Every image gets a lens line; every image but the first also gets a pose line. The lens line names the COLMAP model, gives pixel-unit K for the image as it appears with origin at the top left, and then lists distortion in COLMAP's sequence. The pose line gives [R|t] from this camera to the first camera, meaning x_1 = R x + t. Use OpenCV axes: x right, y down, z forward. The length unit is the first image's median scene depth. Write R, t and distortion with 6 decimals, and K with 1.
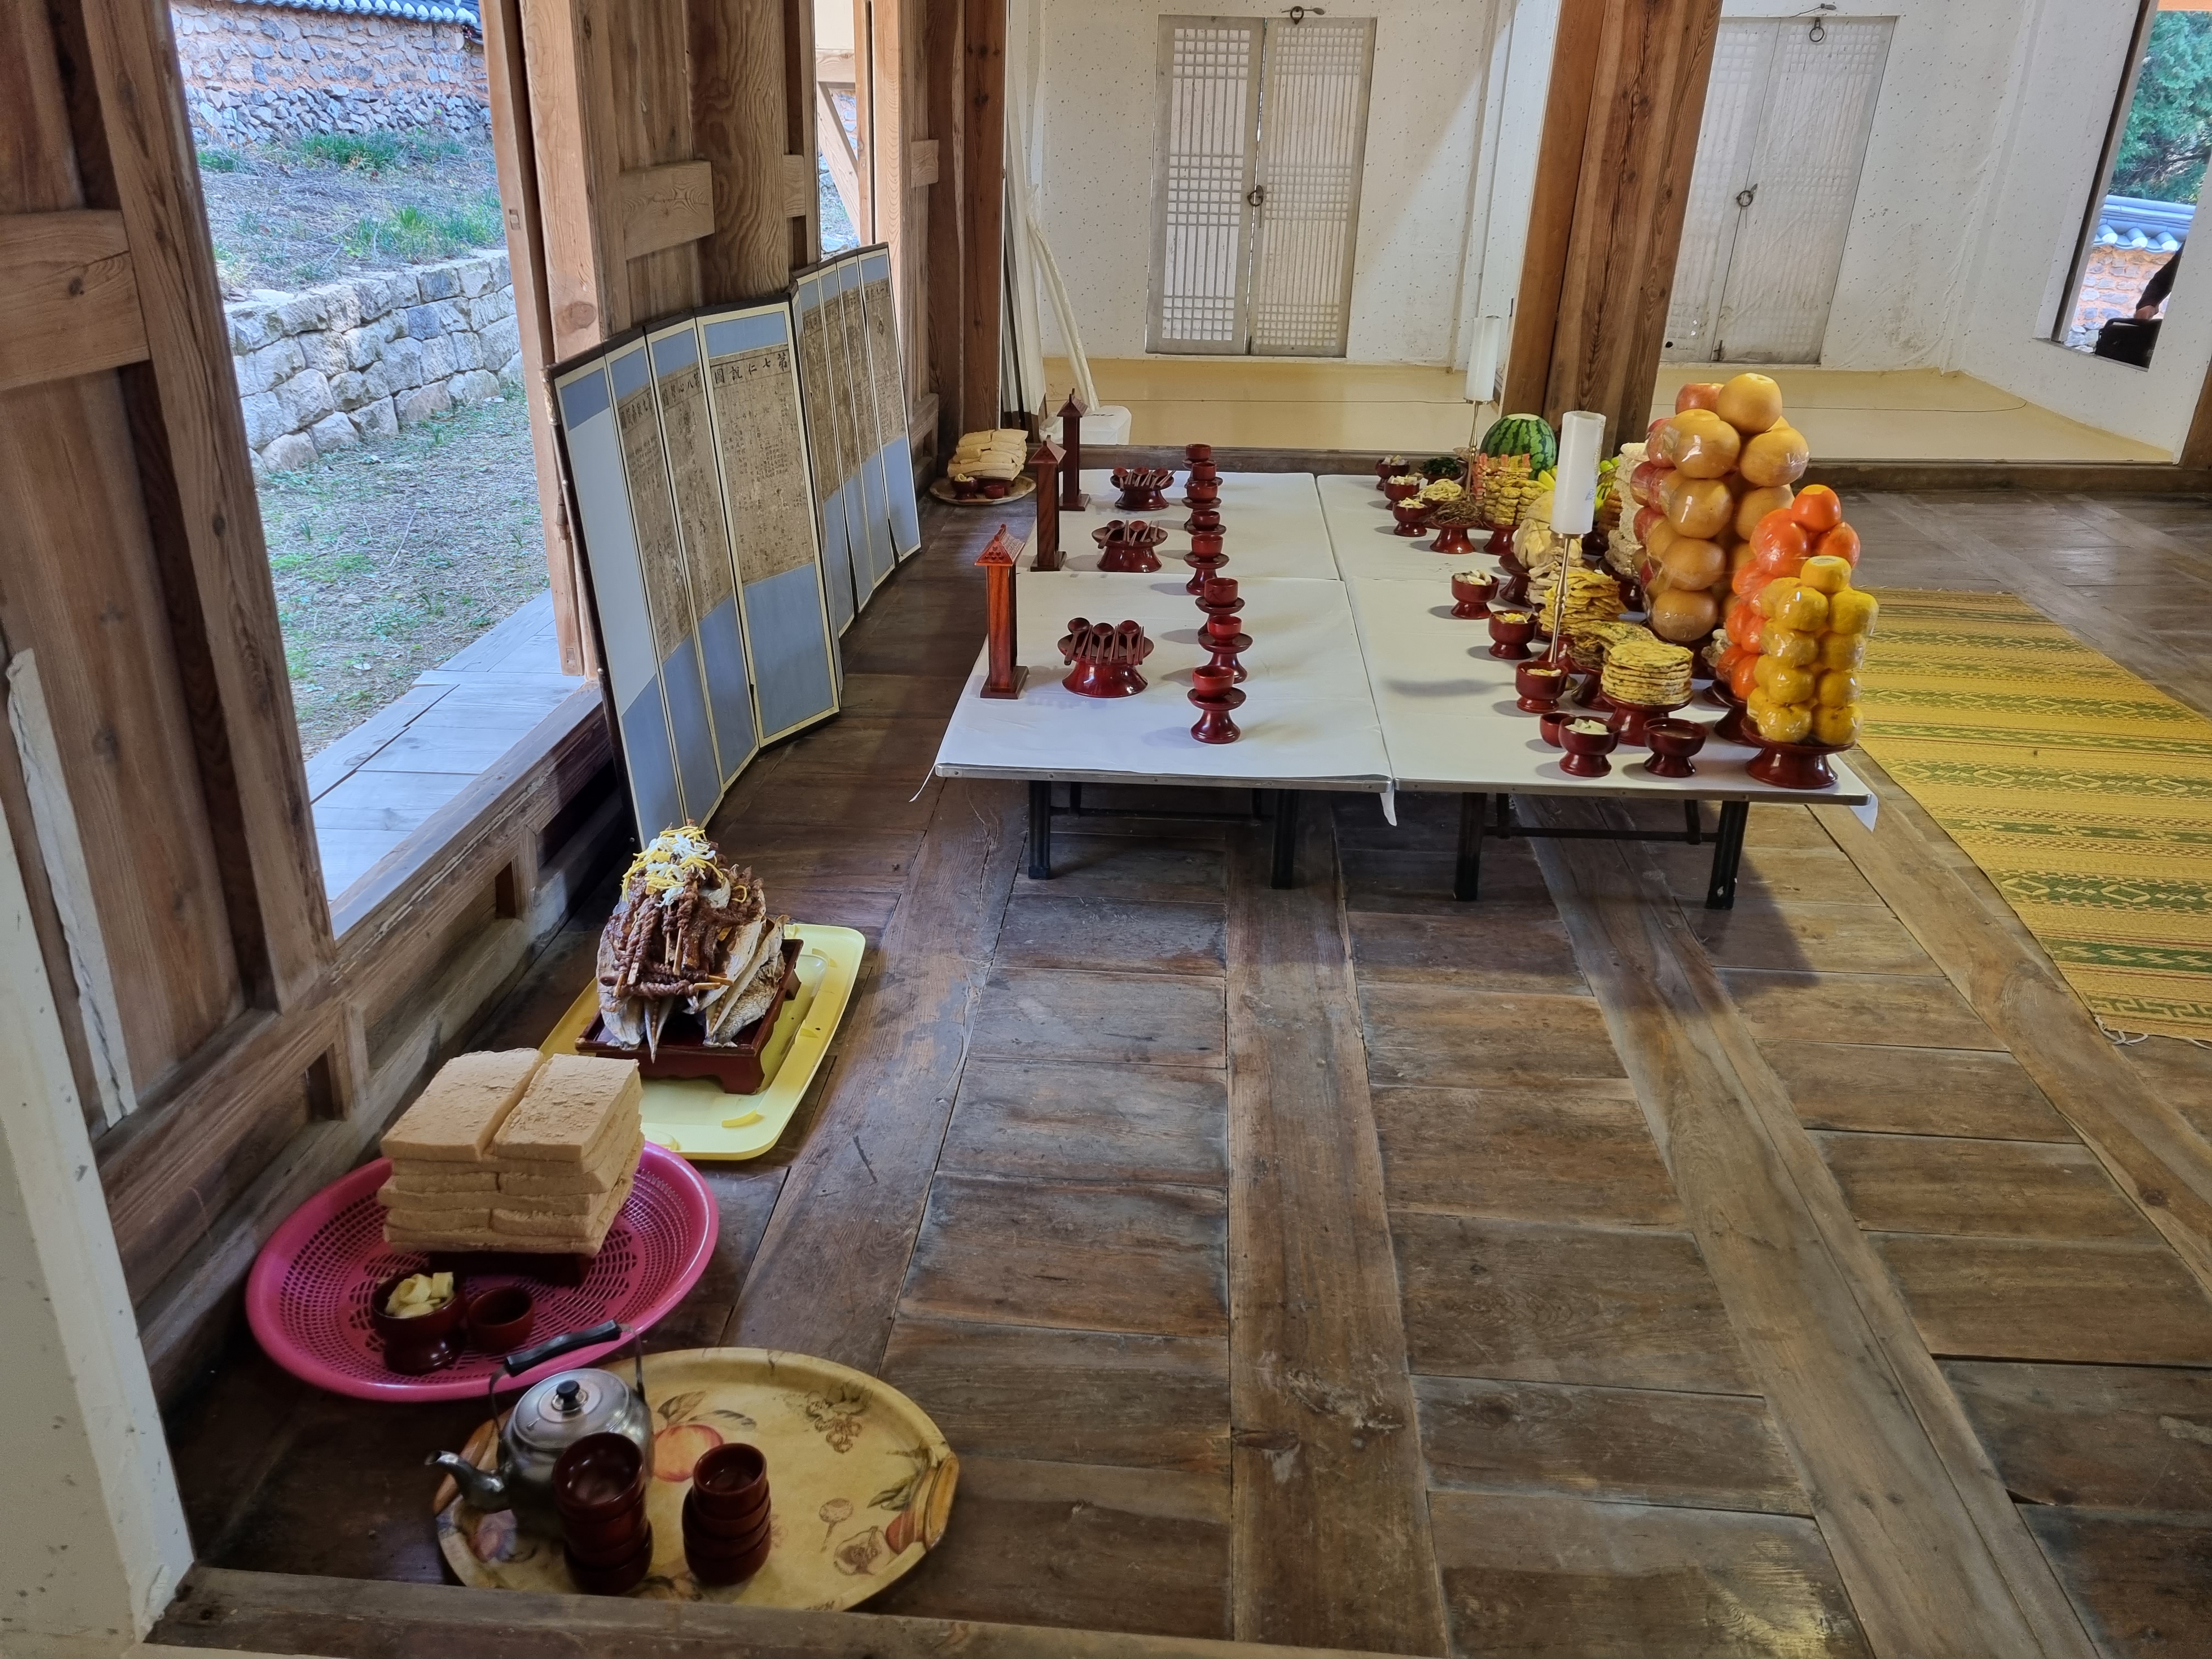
lens RADIAL K [[1658.2, 0, 1106.0], [0, 1658.2, 829.5], [0, 0, 1]] dist [0.065832, -0.049108]
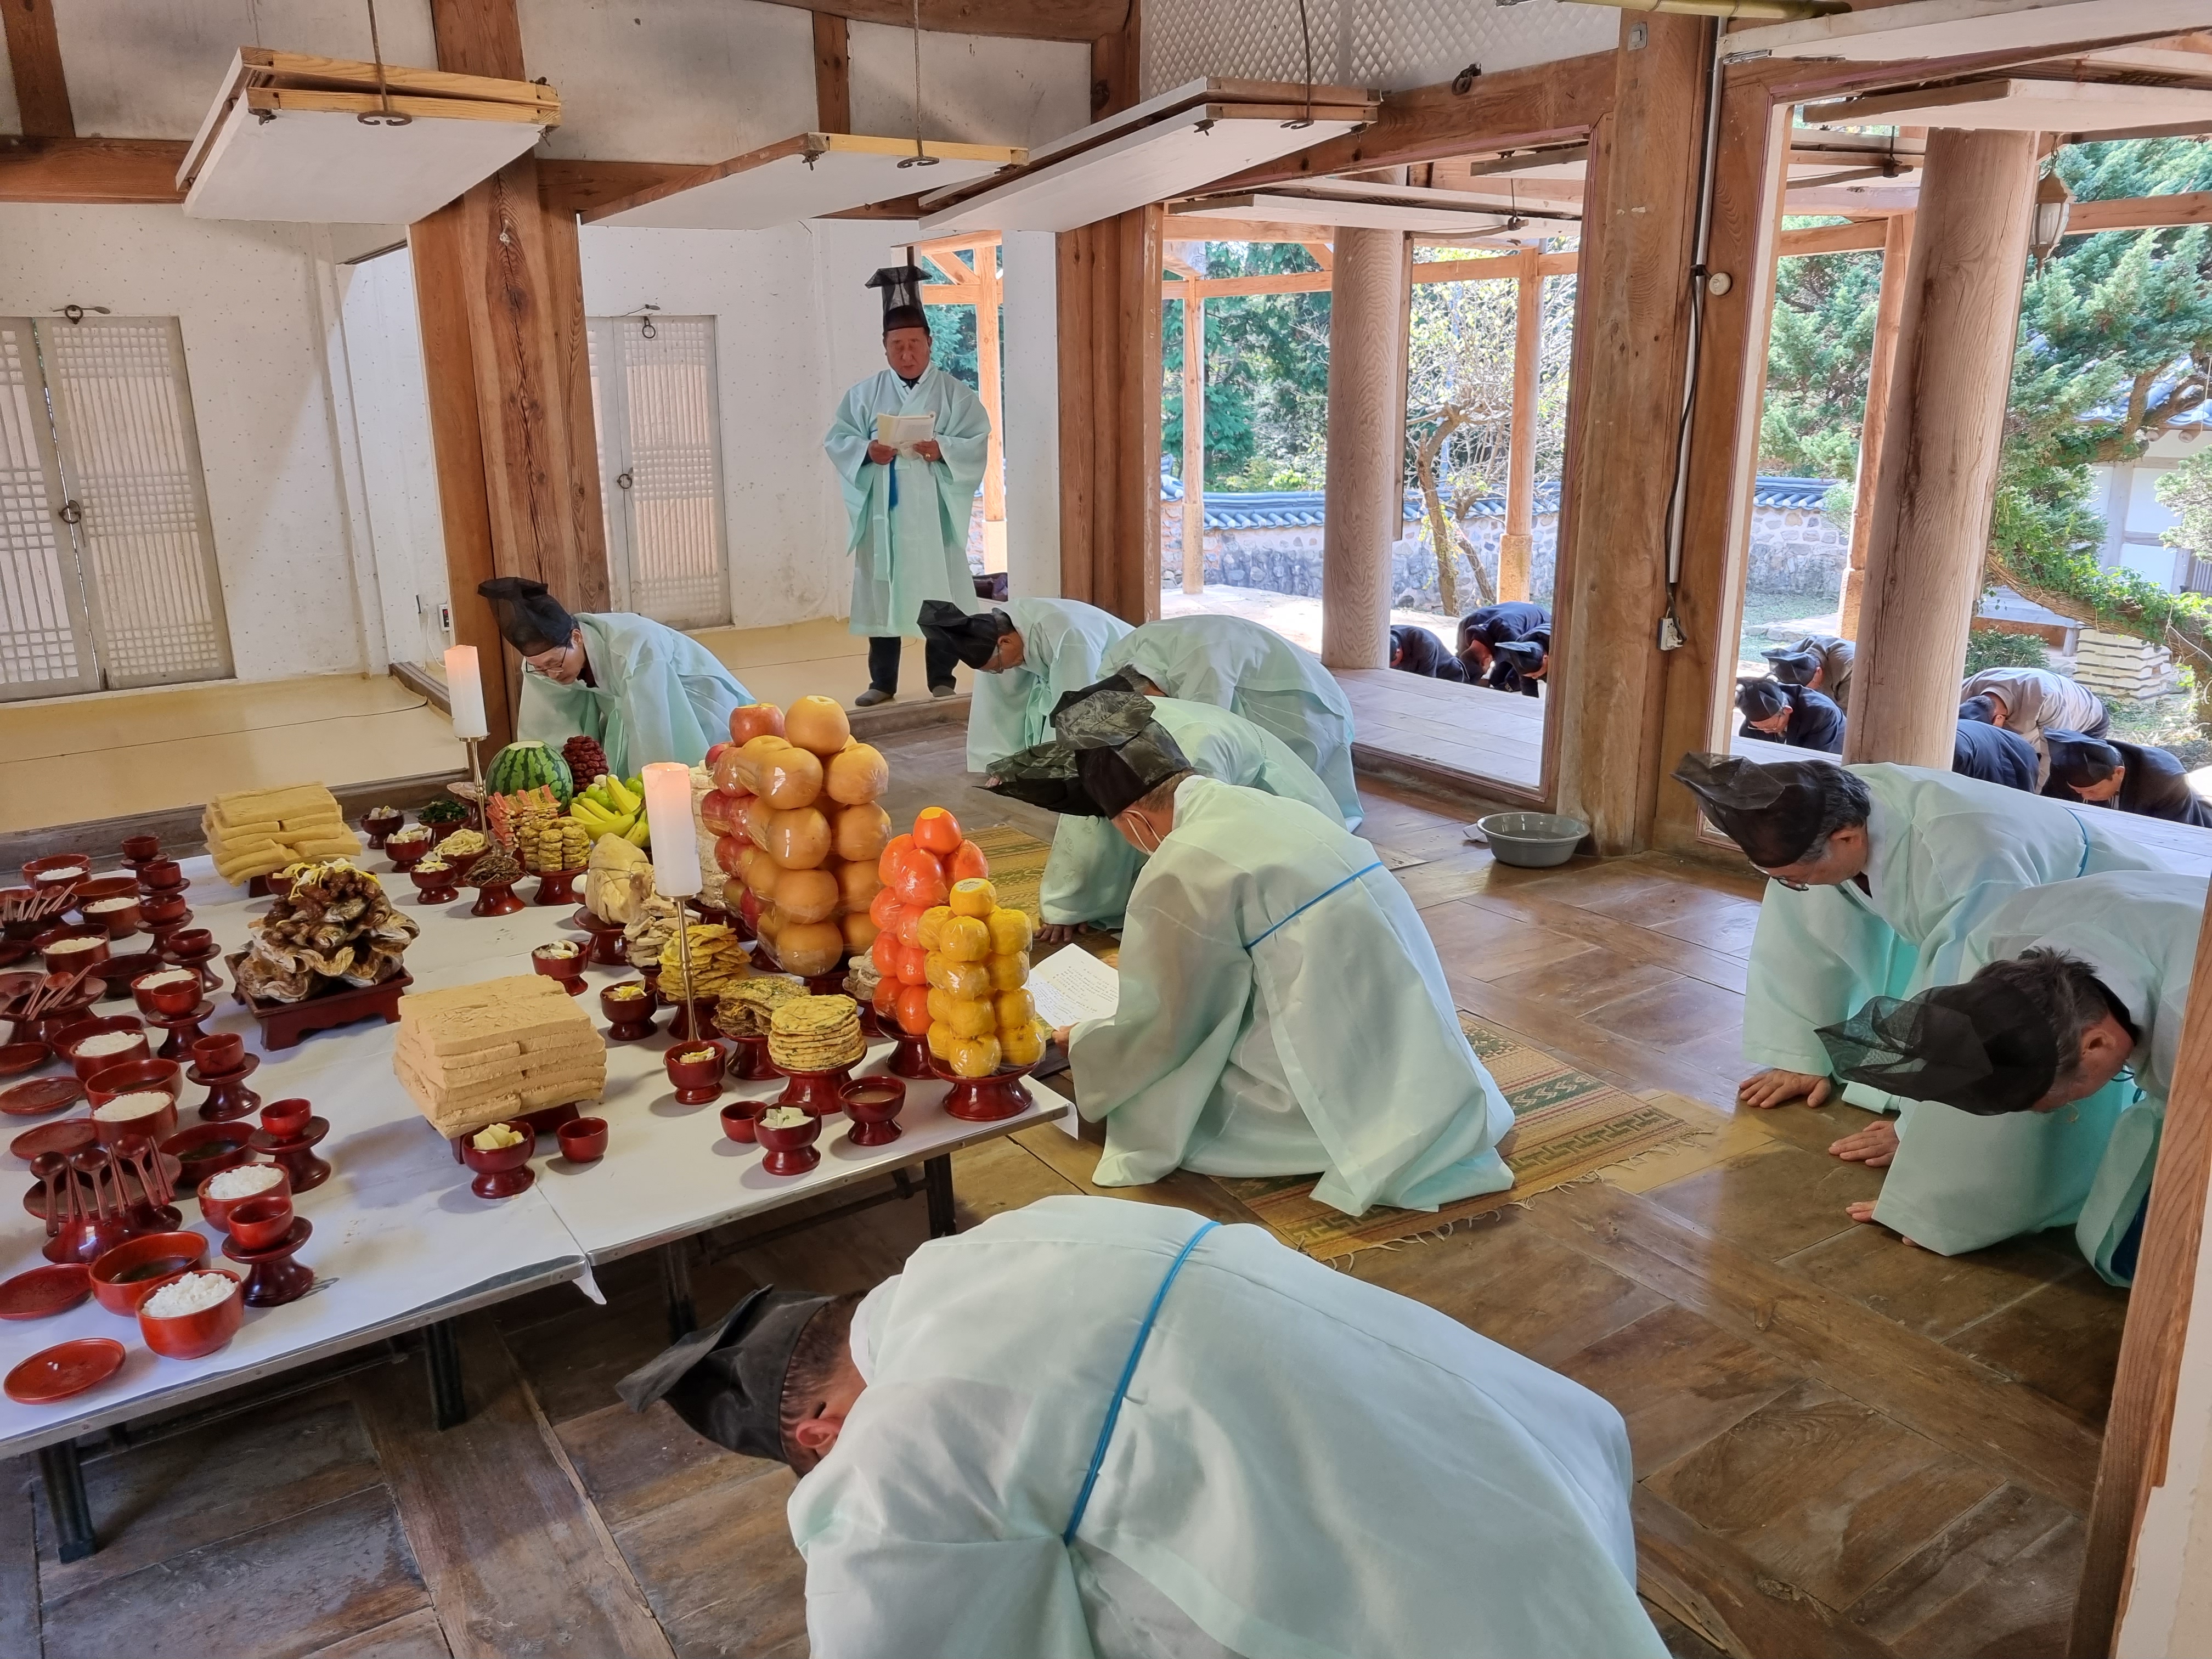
lens RADIAL K [[1658.2, 0, 1106.0], [0, 1658.2, 829.5], [0, 0, 1]] dist [0.065832, -0.049108]
pose [[0.796371, -0.192292, 0.573426, -0.046100], [0.272371, 0.960552, -0.056157, -0.103149], [-0.540007, 0.200906, 0.817330, 0.149543]]
